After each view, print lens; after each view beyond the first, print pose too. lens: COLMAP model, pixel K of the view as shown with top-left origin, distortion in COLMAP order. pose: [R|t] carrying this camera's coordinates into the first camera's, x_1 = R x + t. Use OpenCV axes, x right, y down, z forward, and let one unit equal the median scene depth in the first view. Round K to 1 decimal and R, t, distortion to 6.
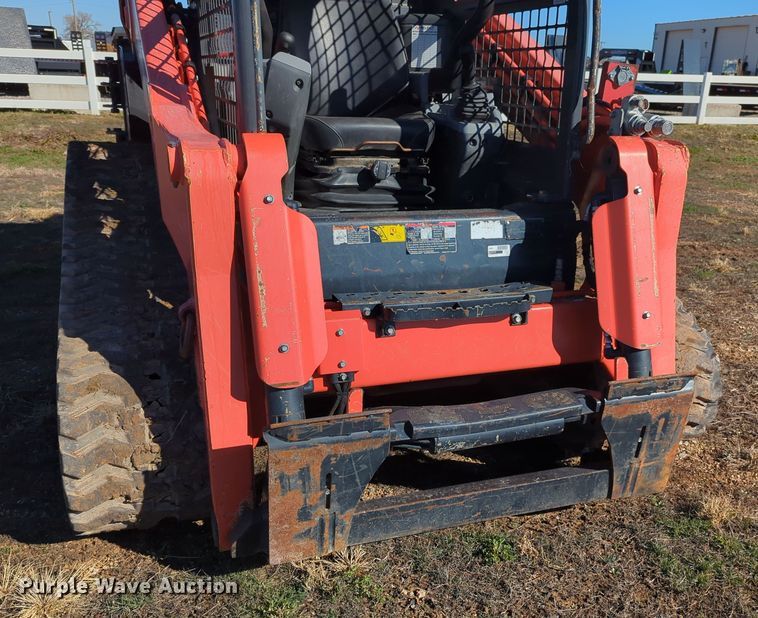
lens RADIAL K [[742.2, 0, 429.5], [0, 742.2, 349.9], [0, 0, 1]] dist [0.059725, -0.041183]
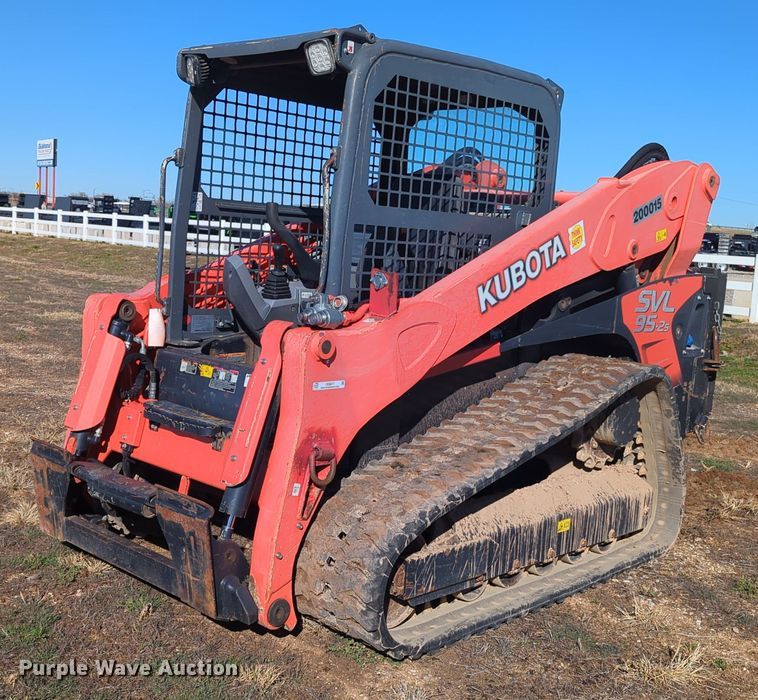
lens RADIAL K [[987.6, 0, 379.0], [0, 987.6, 350.0], [0, 0, 1]] dist [0.049541, 0.012533]
pose [[0.441011, 0.103736, -0.891486, 1.776588], [-0.358247, 0.931082, -0.068879, -0.180884], [0.822902, 0.349749, 0.447781, 0.403131]]
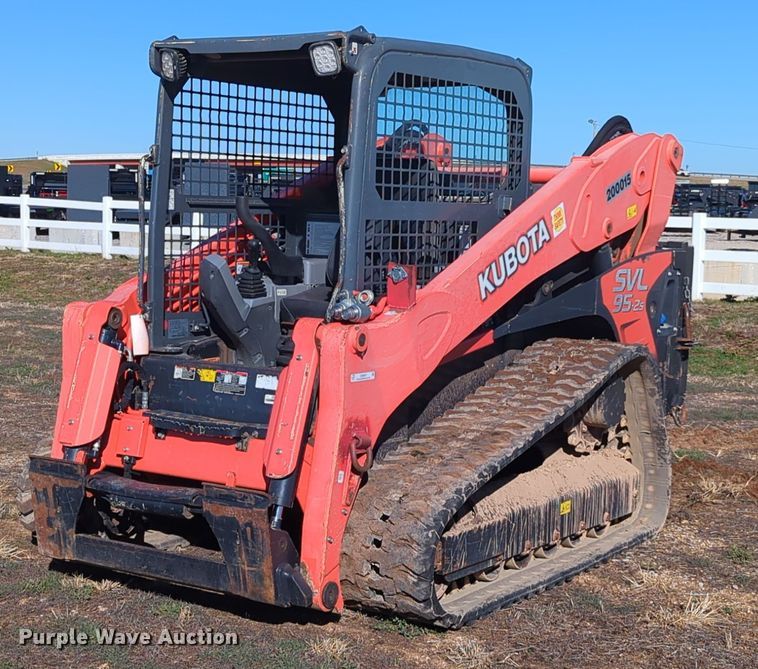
lens RADIAL K [[1443.3, 0, 417.0], [0, 1443.3, 381.4], [0, 0, 1]] dist [0.149336, -0.217081]
pose [[0.598738, 0.081251, -0.796813, 2.332254], [-0.281978, 0.952533, -0.114753, 0.054474], [0.749667, 0.293391, 0.593229, -0.311066]]
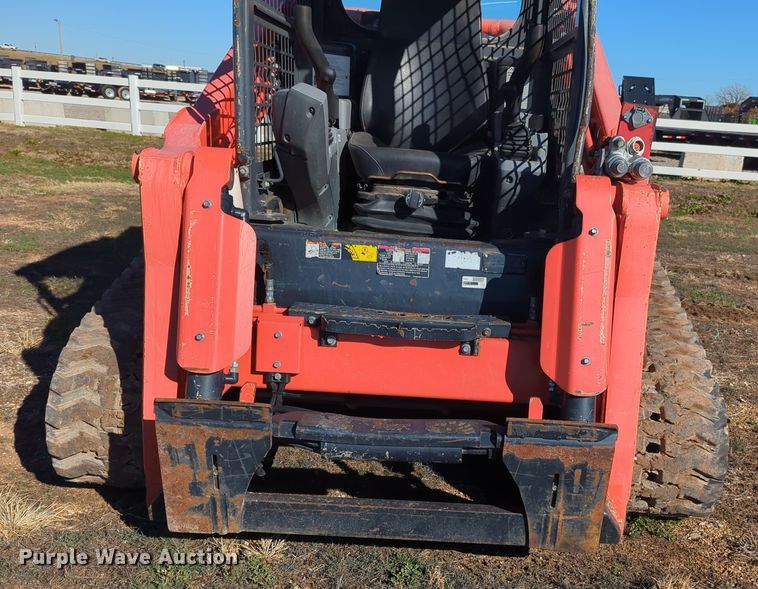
lens RADIAL K [[776.0, 0, 470.6], [0, 776.0, 369.2], [0, 0, 1]] dist [0.060239, -0.032855]
pose [[0.941293, 0.135222, -0.309325, 0.451057], [-0.151706, 0.987978, -0.029755, 0.015469], [0.301582, 0.074935, 0.950491, 0.011804]]
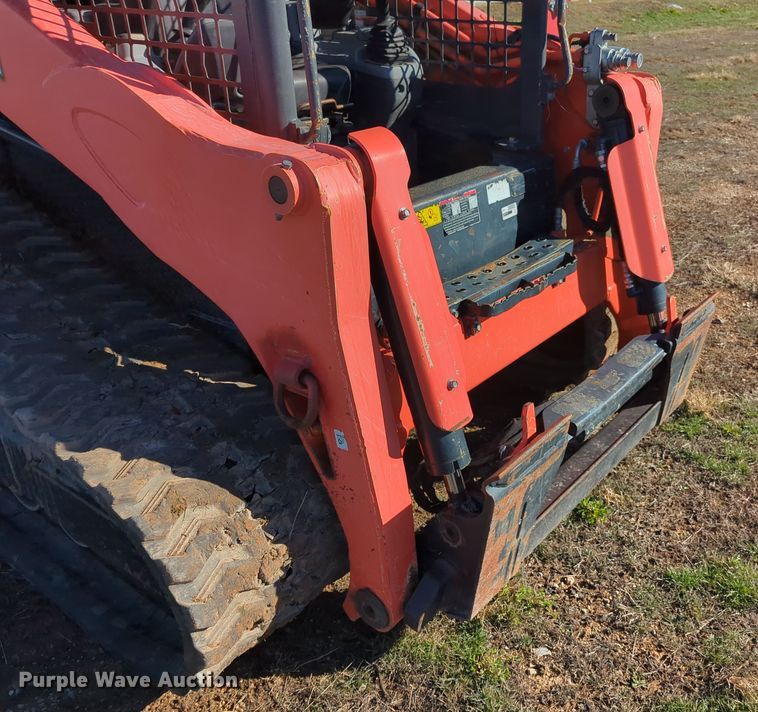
lens RADIAL K [[758.6, 0, 462.0], [0, 758.6, 353.1], [0, 0, 1]] dist [0.047299, -0.018283]
pose [[0.844475, -0.270586, 0.462217, -0.468608], [0.207814, 0.960925, 0.182856, -0.156530], [-0.493634, -0.058362, 0.867709, 0.201379]]
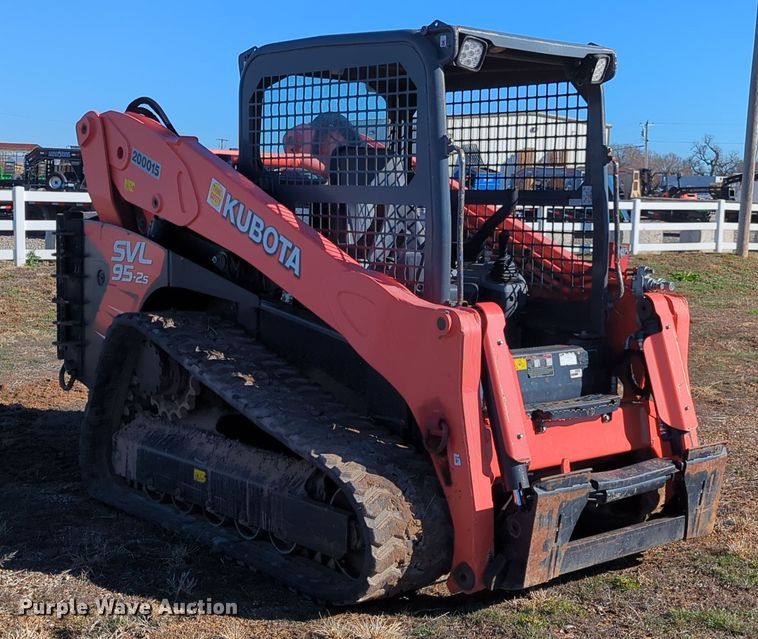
lens RADIAL K [[1134.7, 0, 368.3], [0, 1134.7, 301.0], [0, 0, 1]] dist [0.085092, -0.108165]
pose [[0.945020, -0.043203, 0.324145, -1.015543], [0.121754, 0.966452, -0.226154, 0.181149], [-0.303500, 0.253186, 0.918577, -0.932062]]
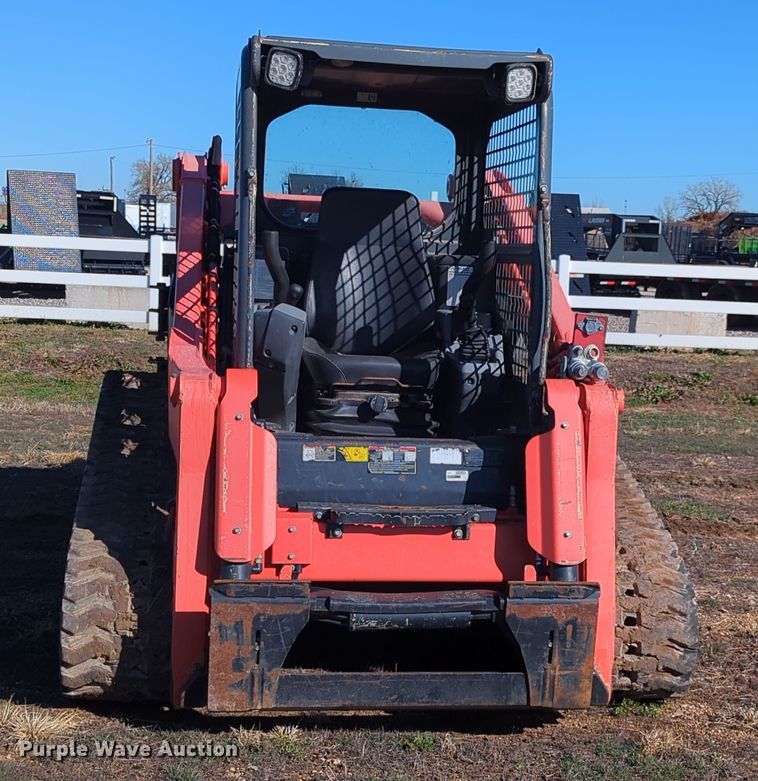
lens RADIAL K [[1462.1, 0, 467.7], [0, 1462.1, 416.0], [0, 0, 1]] dist [0.217831, -0.982155]
pose [[0.980336, 0.032258, -0.194682, 0.552763], [-0.078744, 0.968548, -0.236037, 0.303641], [0.180945, 0.246726, 0.952043, -1.125831]]
